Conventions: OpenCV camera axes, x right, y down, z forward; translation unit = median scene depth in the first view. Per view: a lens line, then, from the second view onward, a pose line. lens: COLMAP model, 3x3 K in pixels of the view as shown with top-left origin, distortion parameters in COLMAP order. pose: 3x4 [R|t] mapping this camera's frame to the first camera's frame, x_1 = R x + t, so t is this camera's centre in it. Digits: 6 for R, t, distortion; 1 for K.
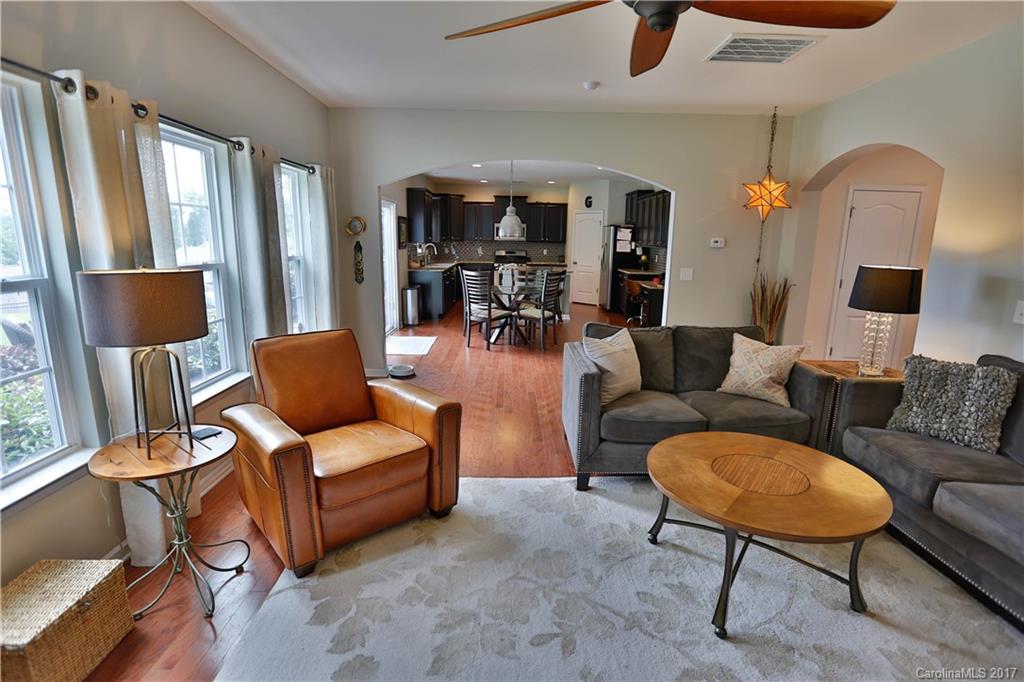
lens RADIAL K [[495.5, 0, 512.0], [0, 495.5, 341.0], [0, 0, 1]] dist [-0.064189, 0.028600]
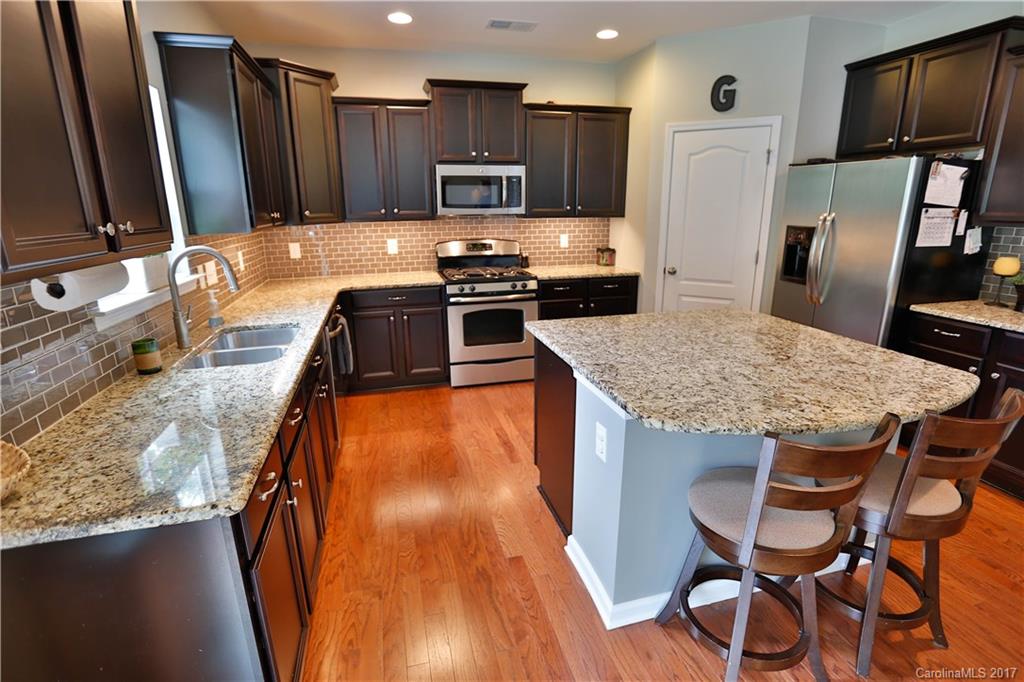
lens RADIAL K [[495.5, 0, 512.0], [0, 495.5, 341.0], [0, 0, 1]] dist [-0.064189, 0.028600]
pose [[0.967771, -0.093241, 0.233936, -0.088170], [0.077584, 0.994139, 0.075283, -0.165798], [-0.239585, -0.054707, 0.969333, 0.780760]]
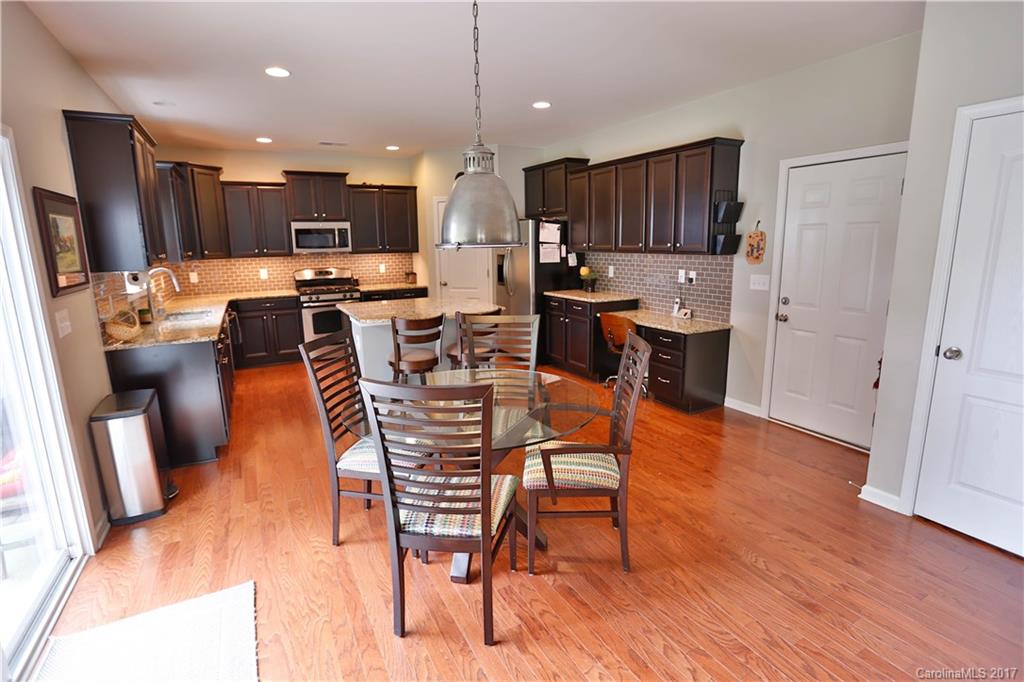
lens RADIAL K [[495.5, 0, 512.0], [0, 495.5, 341.0], [0, 0, 1]] dist [-0.064189, 0.028600]
pose [[0.881462, -0.123099, 0.455930, -0.096619], [0.126275, 0.991714, 0.023626, -0.107246], [-0.455060, 0.036747, 0.889702, 0.496280]]
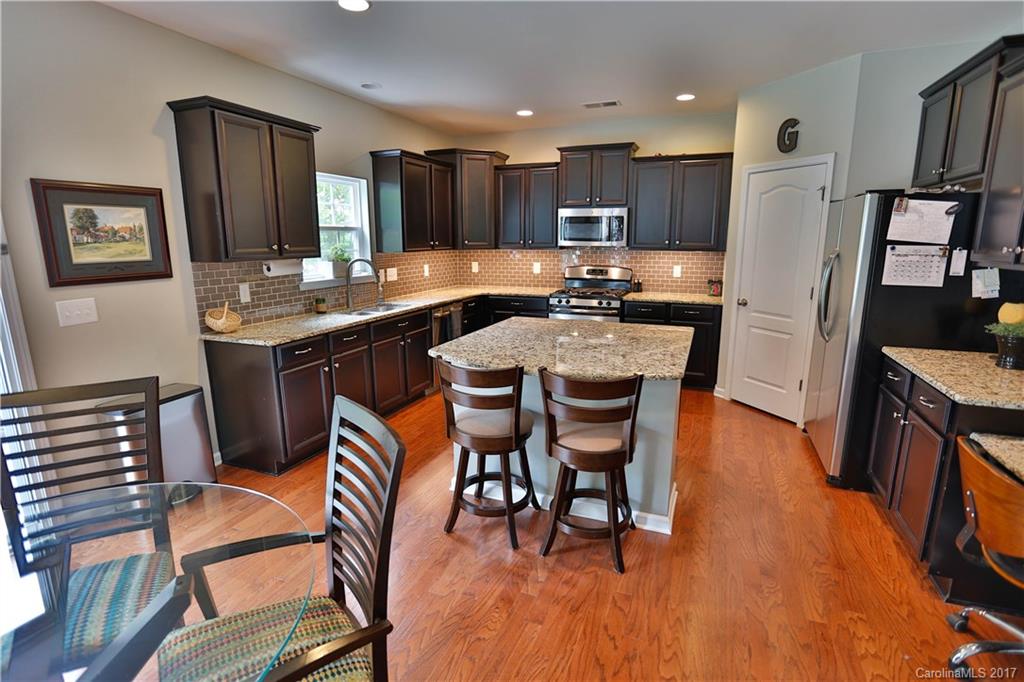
lens RADIAL K [[495.5, 0, 512.0], [0, 495.5, 341.0], [0, 0, 1]] dist [-0.064189, 0.028600]
pose [[0.925892, 0.056237, -0.373580, 0.122076], [-0.057181, 0.998327, 0.008564, -0.139992], [0.373436, 0.013433, 0.927559, 0.671396]]
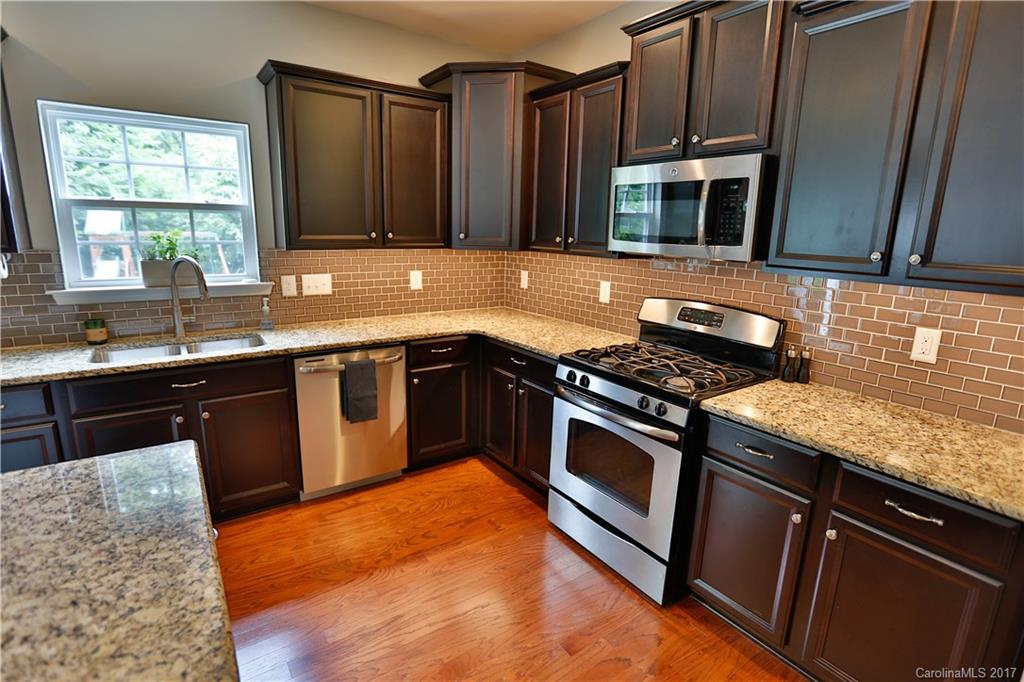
lens RADIAL K [[495.5, 0, 512.0], [0, 495.5, 341.0], [0, 0, 1]] dist [-0.064189, 0.028600]
pose [[0.566370, 0.178696, -0.804545, 0.139122], [-0.182655, 0.979150, 0.088895, -0.212420], [0.803655, 0.096607, 0.587201, 1.018194]]
